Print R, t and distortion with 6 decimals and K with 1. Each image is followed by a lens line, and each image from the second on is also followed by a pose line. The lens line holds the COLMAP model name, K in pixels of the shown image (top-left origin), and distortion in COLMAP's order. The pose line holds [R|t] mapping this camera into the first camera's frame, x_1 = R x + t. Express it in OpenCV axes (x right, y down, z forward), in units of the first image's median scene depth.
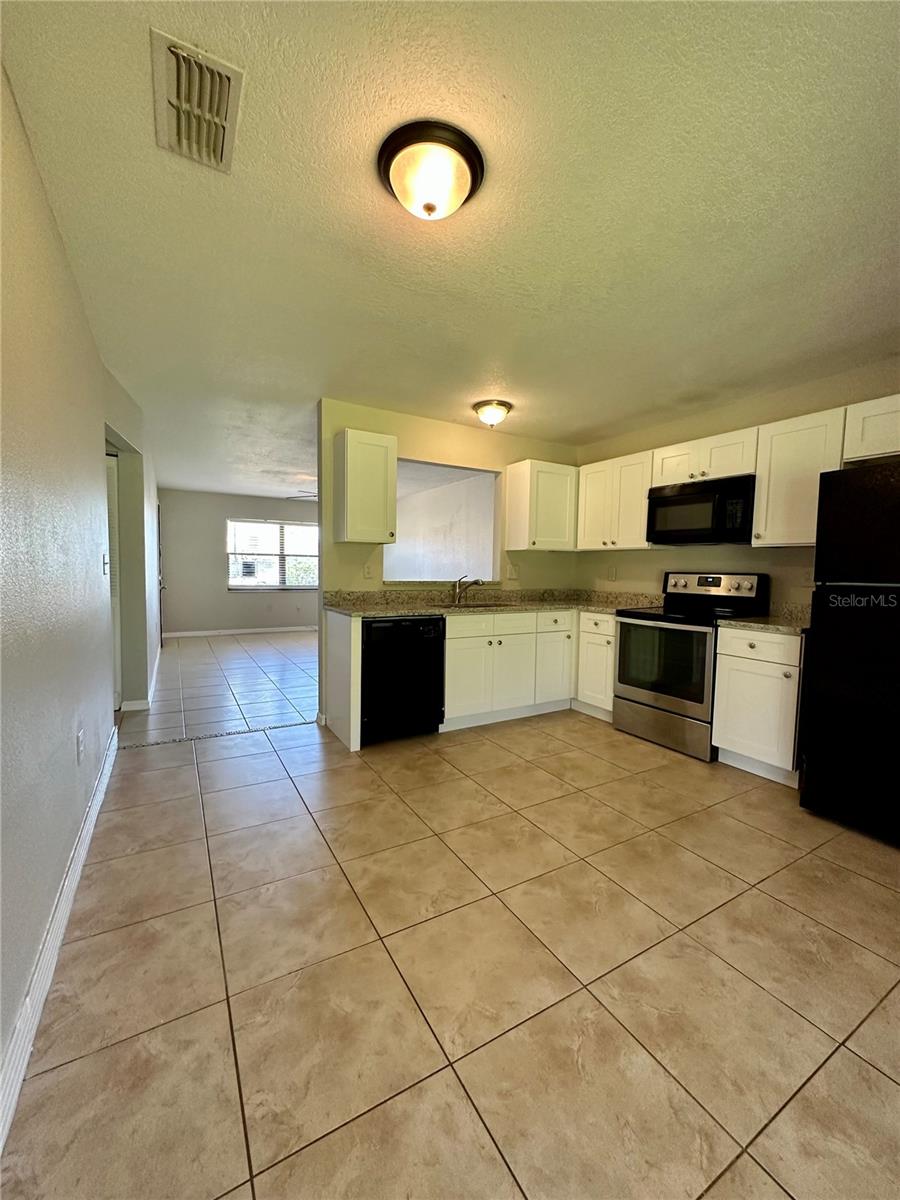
lens RADIAL K [[480.9, 0, 450.0], [0, 480.9, 600.0], [0, 0, 1]] dist [0.001432, 0.000047]
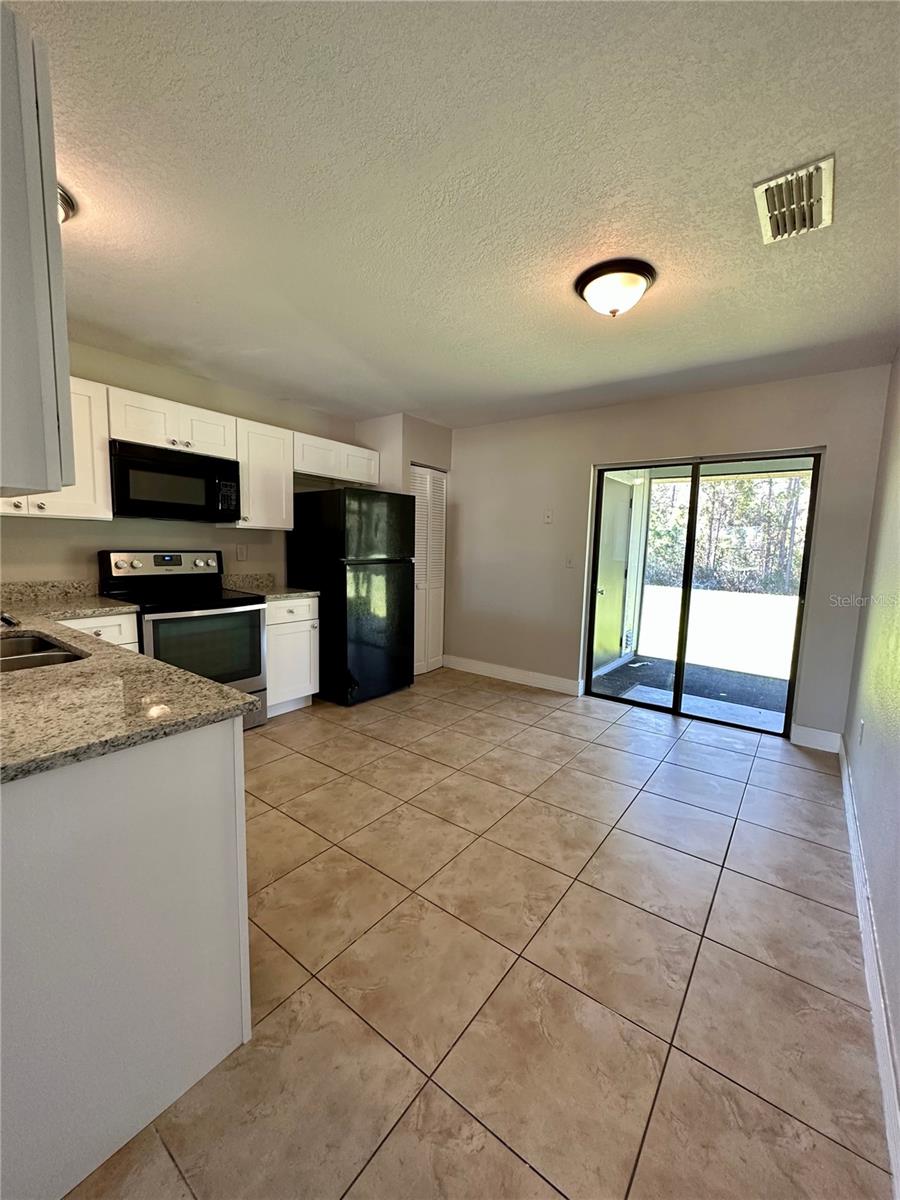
lens RADIAL K [[479.5, 0, 450.0], [0, 479.5, 600.0], [0, 0, 1]] dist [0.014273, 0.000012]
pose [[-0.379396, -0.142989, 0.914119, -0.720372], [0.024721, 0.986067, 0.164504, -0.140333], [-0.924904, 0.085010, -0.370575, 1.171329]]
